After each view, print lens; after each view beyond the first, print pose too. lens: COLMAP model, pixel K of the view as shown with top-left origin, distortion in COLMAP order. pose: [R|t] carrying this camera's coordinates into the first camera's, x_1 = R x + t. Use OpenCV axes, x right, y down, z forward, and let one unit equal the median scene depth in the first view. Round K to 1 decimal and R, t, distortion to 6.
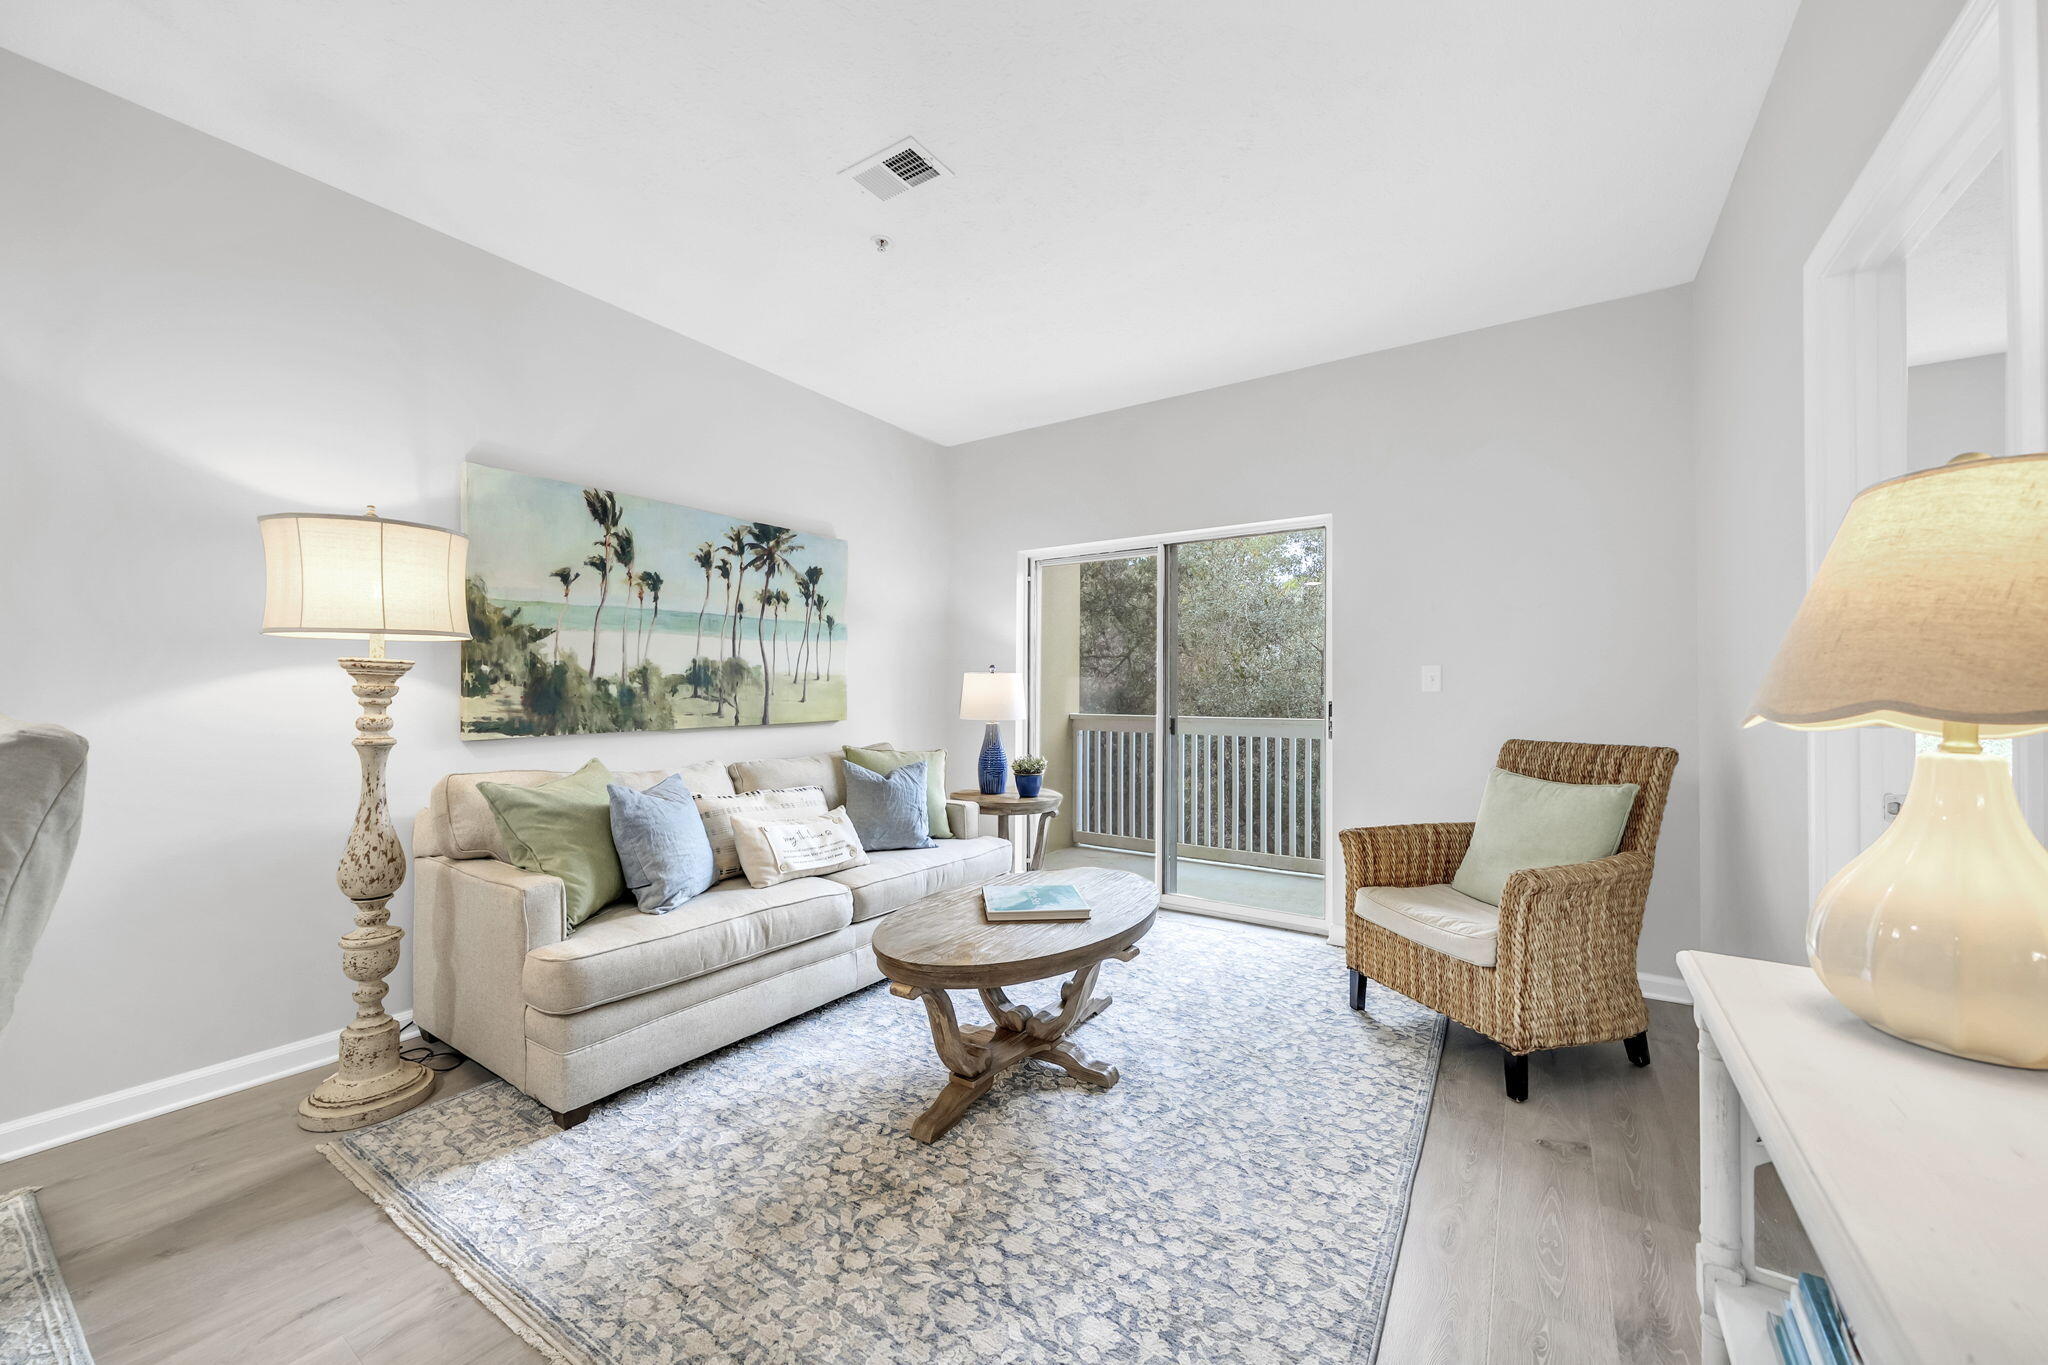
lens RADIAL K [[768.2, 0, 1029.2], [0, 768.2, 687.3], [0, 0, 1]] dist [-0.001193, -0.000267]
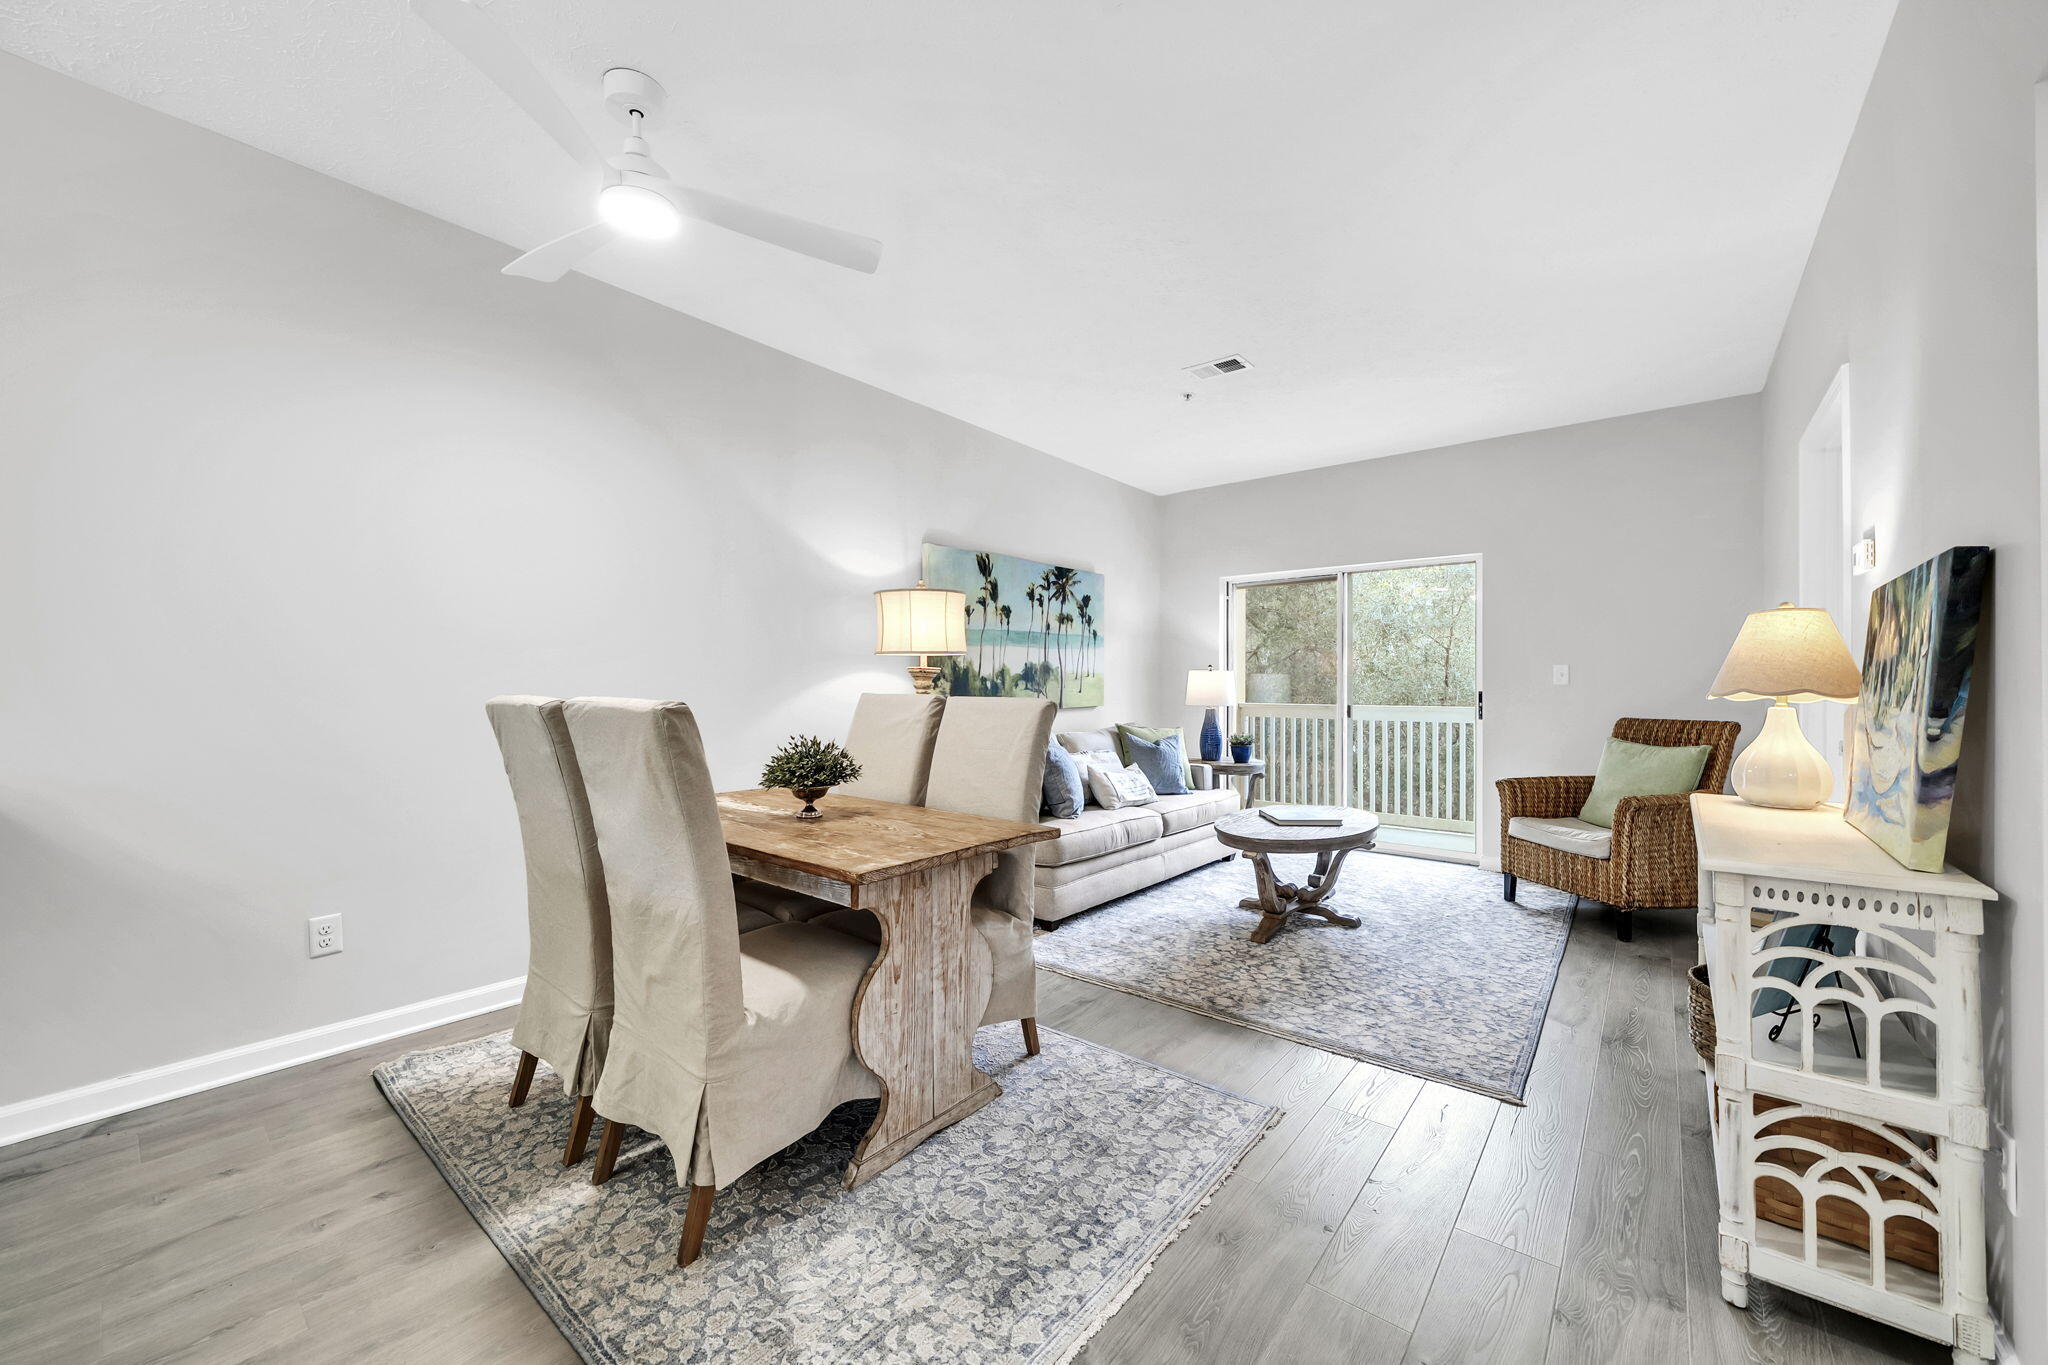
lens RADIAL K [[768.2, 0, 1033.3], [0, 768.2, 684.5], [0, 0, 1]] dist [-0.001193, -0.000267]
pose [[0.994865, -0.002210, -0.101190, -0.328876], [0.002883, 0.999975, 0.006510, -0.006450], [0.101173, -0.006768, 0.994846, -0.548794]]
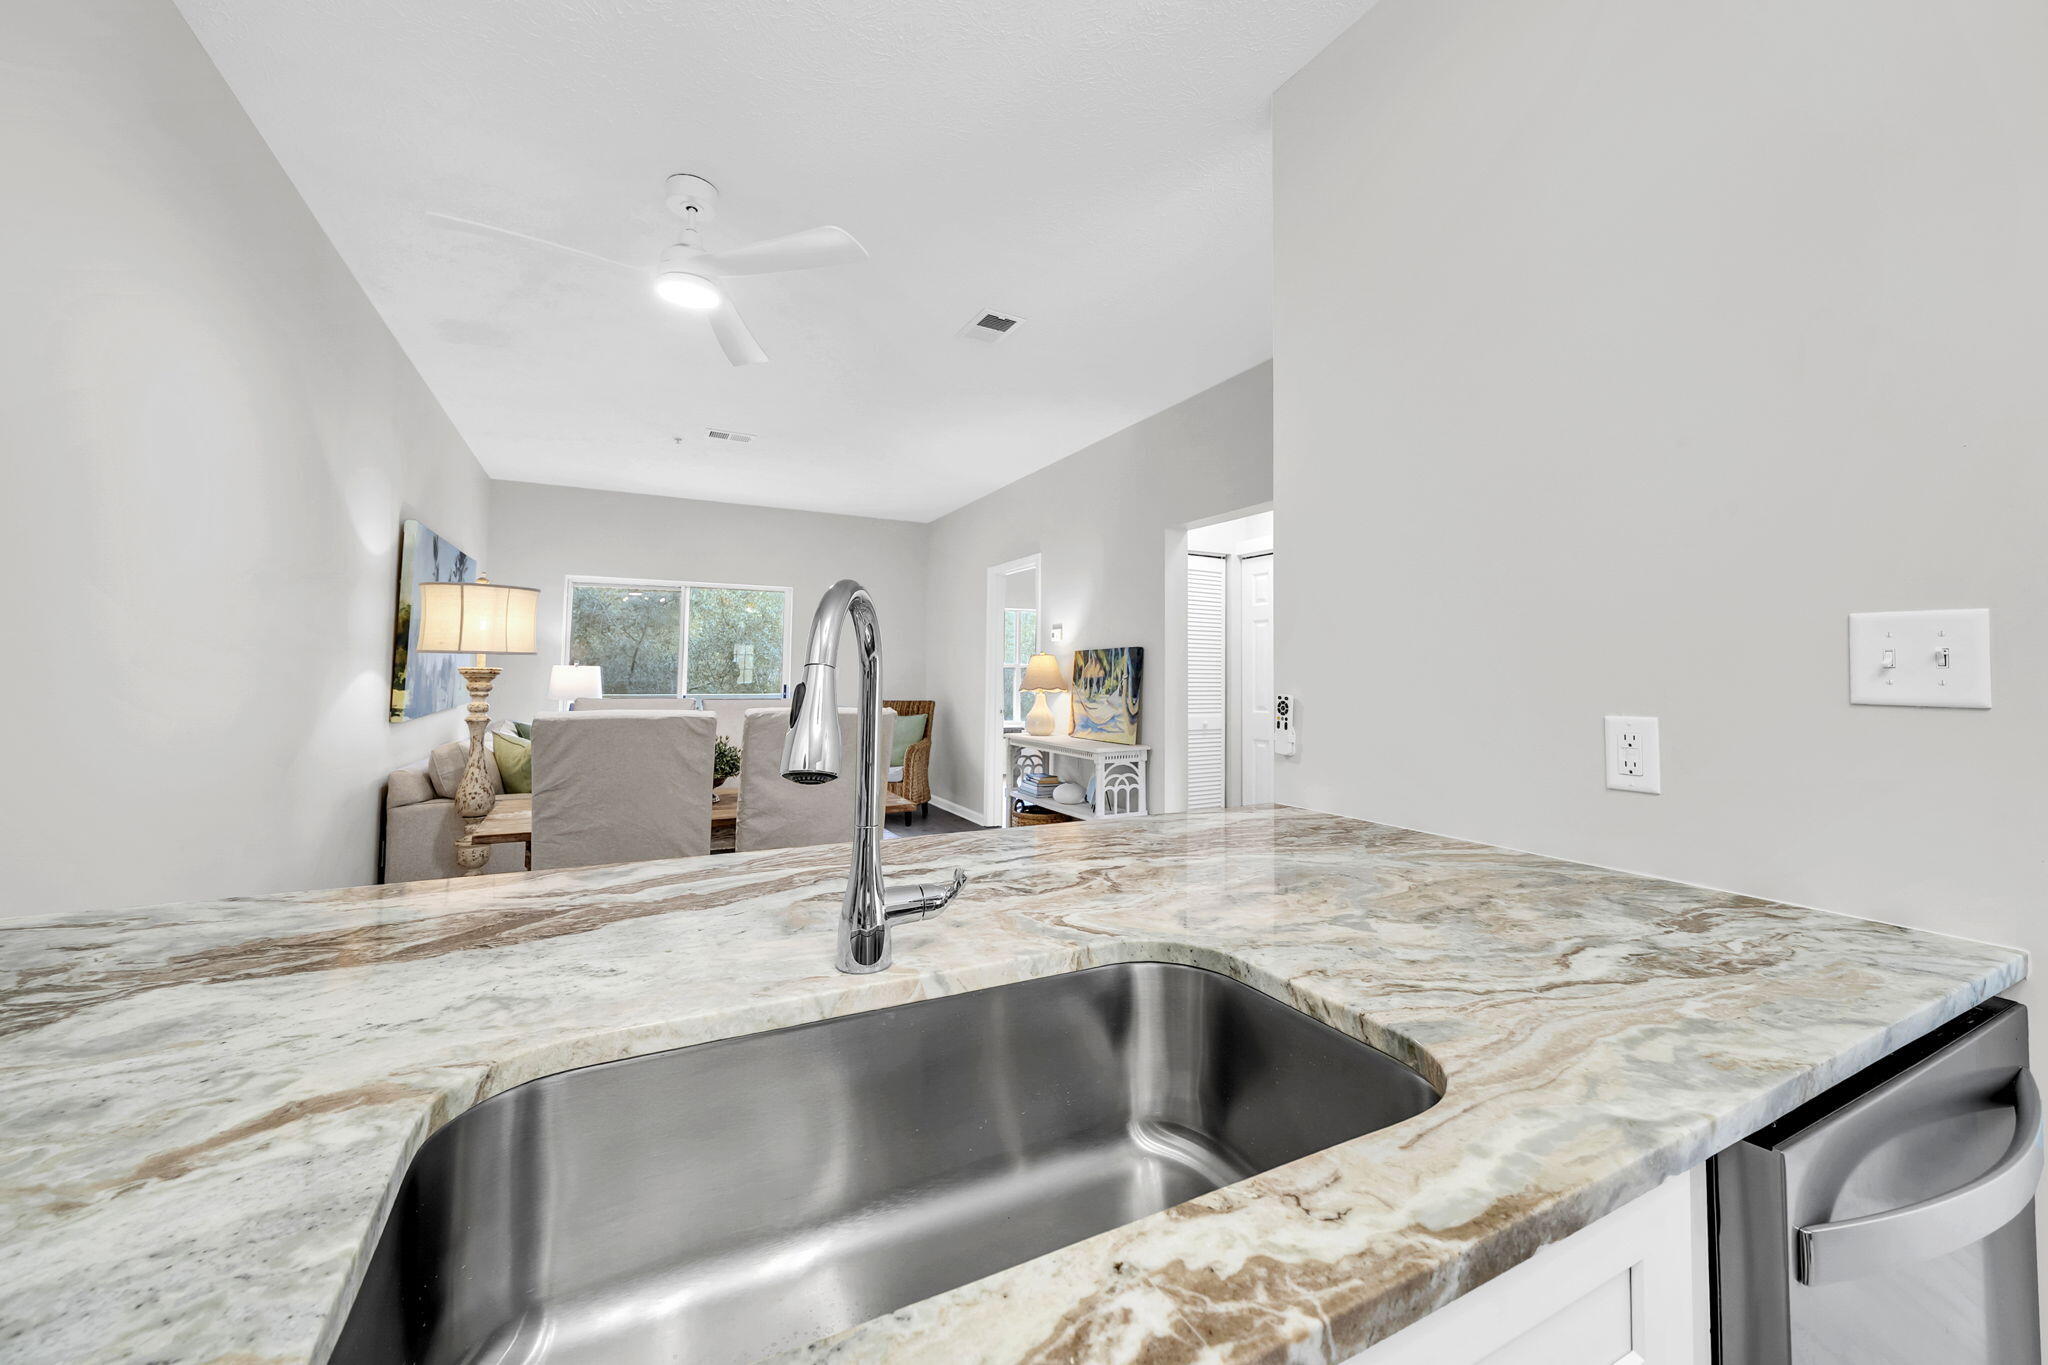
lens RADIAL K [[768.2, 0, 1027.7], [0, 768.2, 628.4], [0, 0, 1]] dist [-0.001193, -0.000267]
pose [[0.483512, 0.051898, 0.873798, -1.299055], [-0.012756, 0.998553, -0.052249, -0.037681], [-0.875245, 0.014116, 0.483474, -0.590479]]
